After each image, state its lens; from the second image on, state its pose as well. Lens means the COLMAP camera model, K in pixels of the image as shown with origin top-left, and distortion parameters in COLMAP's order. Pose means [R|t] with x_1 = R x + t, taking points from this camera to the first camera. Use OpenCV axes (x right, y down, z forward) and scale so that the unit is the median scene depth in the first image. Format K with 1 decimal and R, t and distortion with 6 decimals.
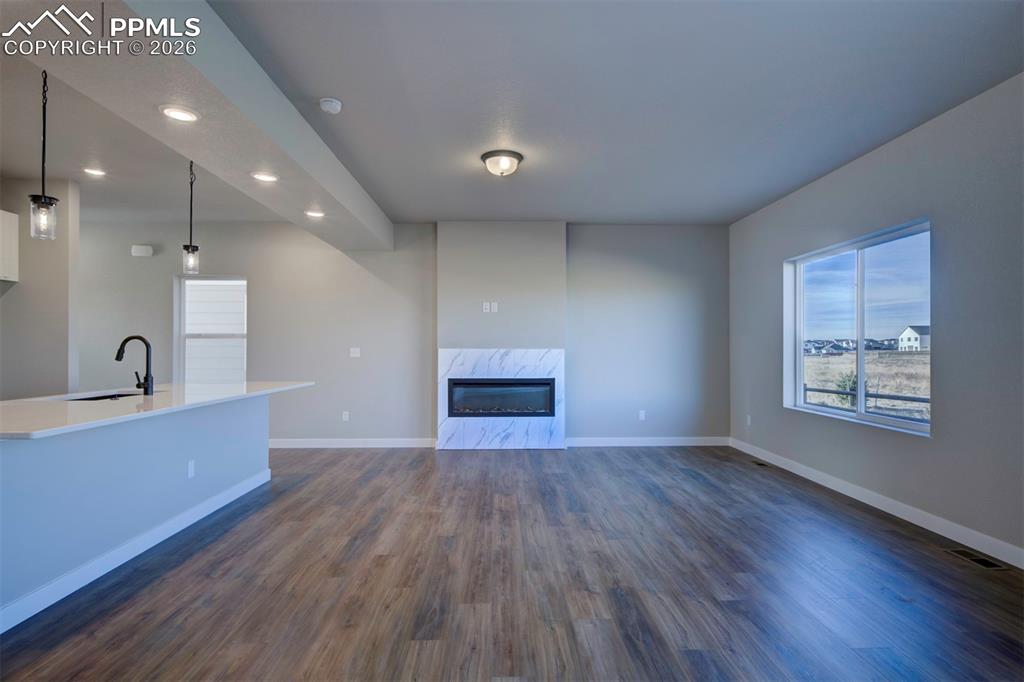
lens RADIAL K [[529.2, 0, 507.7], [0, 529.2, 344.8], [0, 0, 1]] dist [-0.001915, 0.000302]
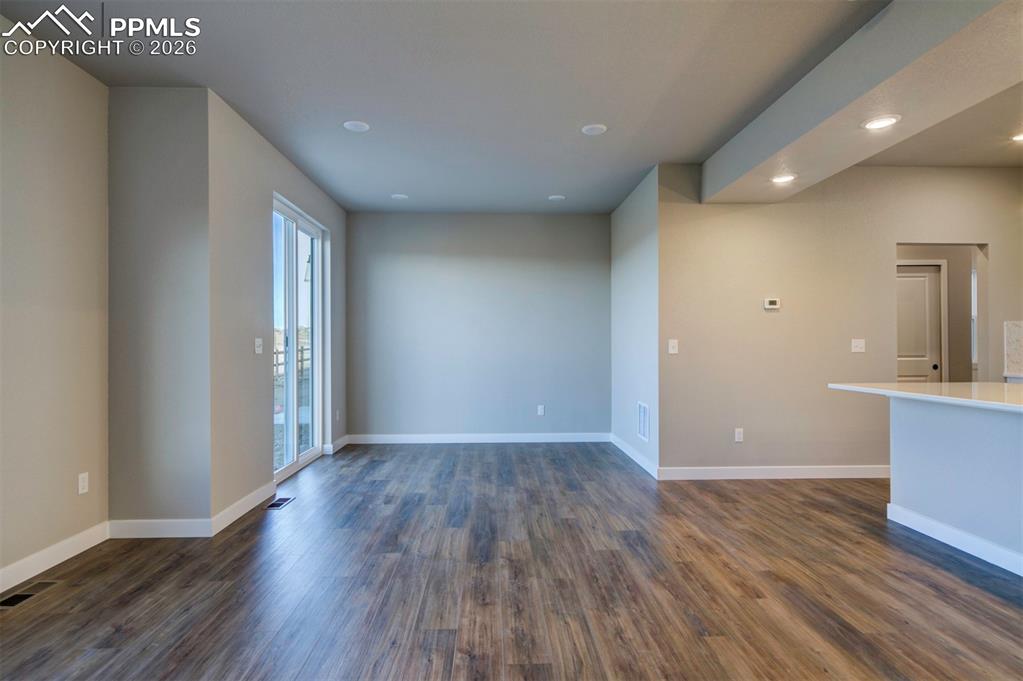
lens RADIAL K [[528.7, 0, 507.2], [0, 528.7, 344.3], [0, 0, 1]] dist [-0.001915, 0.000302]
pose [[-0.999949, 0.002345, -0.009794, 0.131924], [0.002434, 0.999955, -0.009117, 0.024685], [0.009772, -0.009141, -0.999910, 1.635885]]
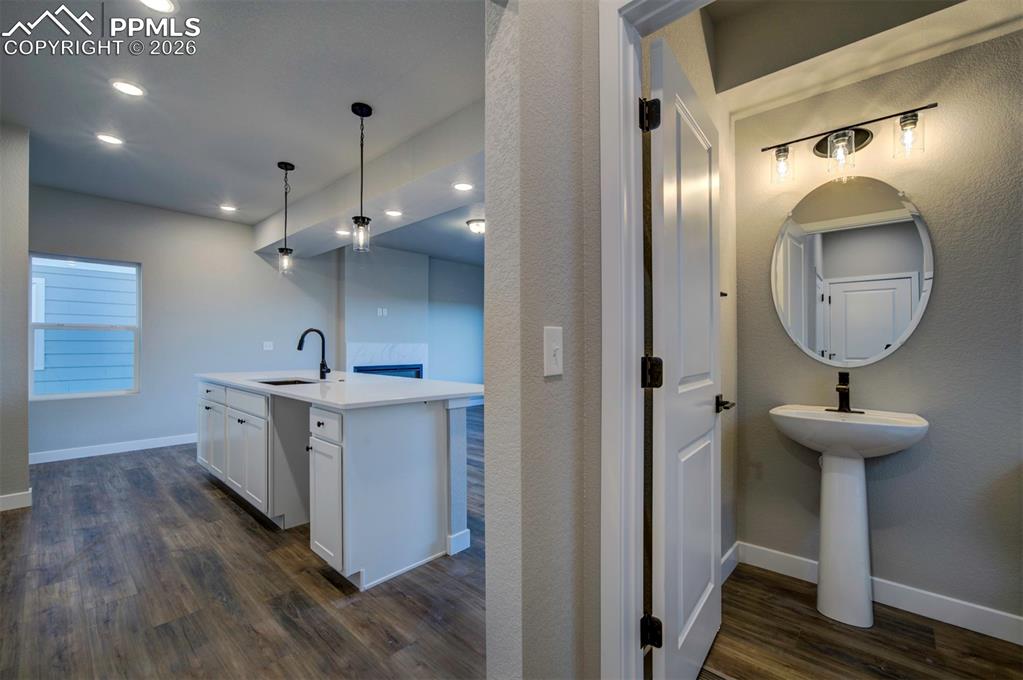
lens RADIAL K [[430.4, 0, 502.1], [0, 430.4, 342.7], [0, 0, 1]] dist [-0.008502, 0.007672]
pose [[0.698048, 0.003533, 0.716042, -1.124185], [-0.002432, 0.999994, -0.002564, 0.016470], [-0.716047, 0.000049, 0.698052, 0.038403]]
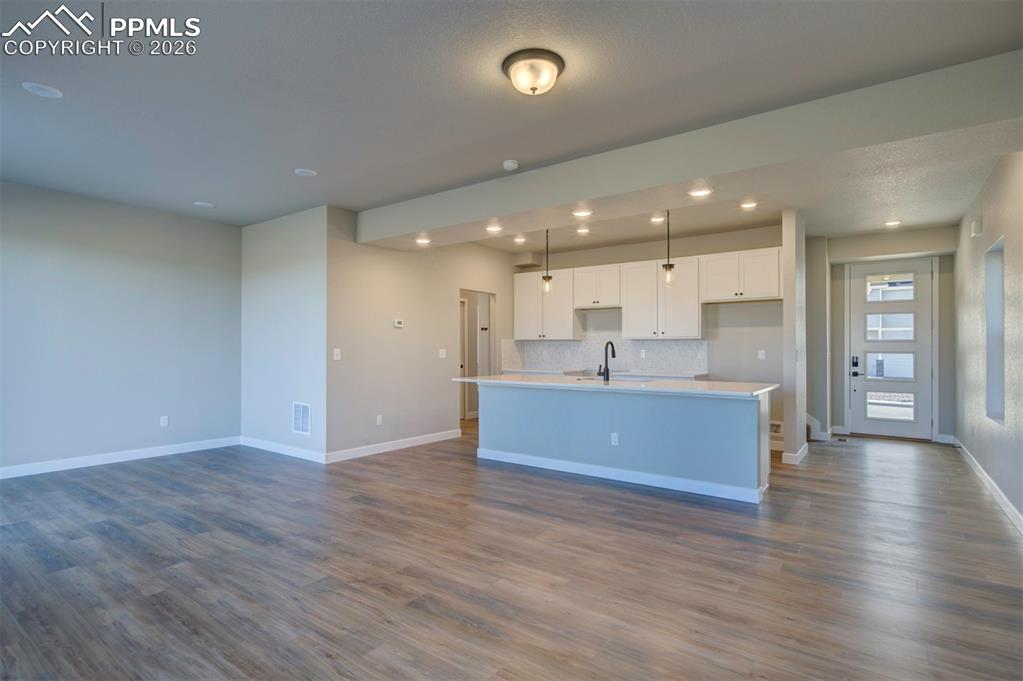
lens RADIAL K [[510.2, 0, 507.4], [0, 510.2, 348.3], [0, 0, 1]] dist [0.000806, 0.000322]
pose [[-0.608580, -0.004760, -0.793478, 0.653288], [0.002526, 0.999965, -0.007936, 0.014171], [0.793489, -0.006834, -0.608547, 1.703332]]
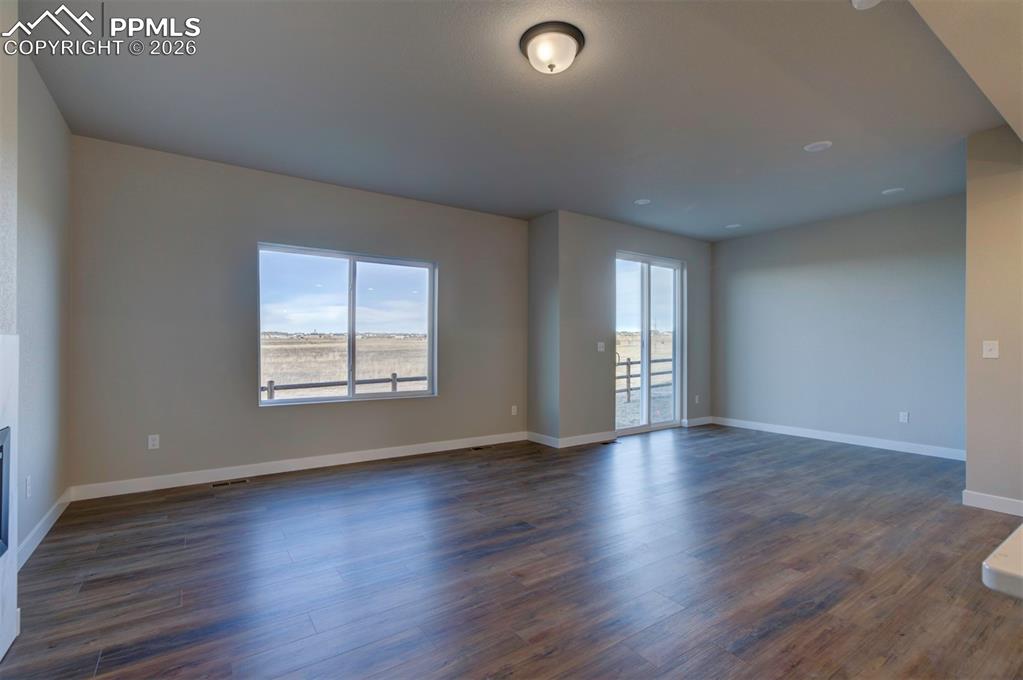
lens RADIAL K [[465.3, 0, 507.0], [0, 465.3, 344.6], [0, 0, 1]] dist [-0.000452, -0.000076]
pose [[-0.547520, 0.003456, 0.836786, -0.577679], [-0.006156, 0.999948, -0.008158, 0.024042], [-0.836770, -0.009618, -0.547470, 1.689412]]
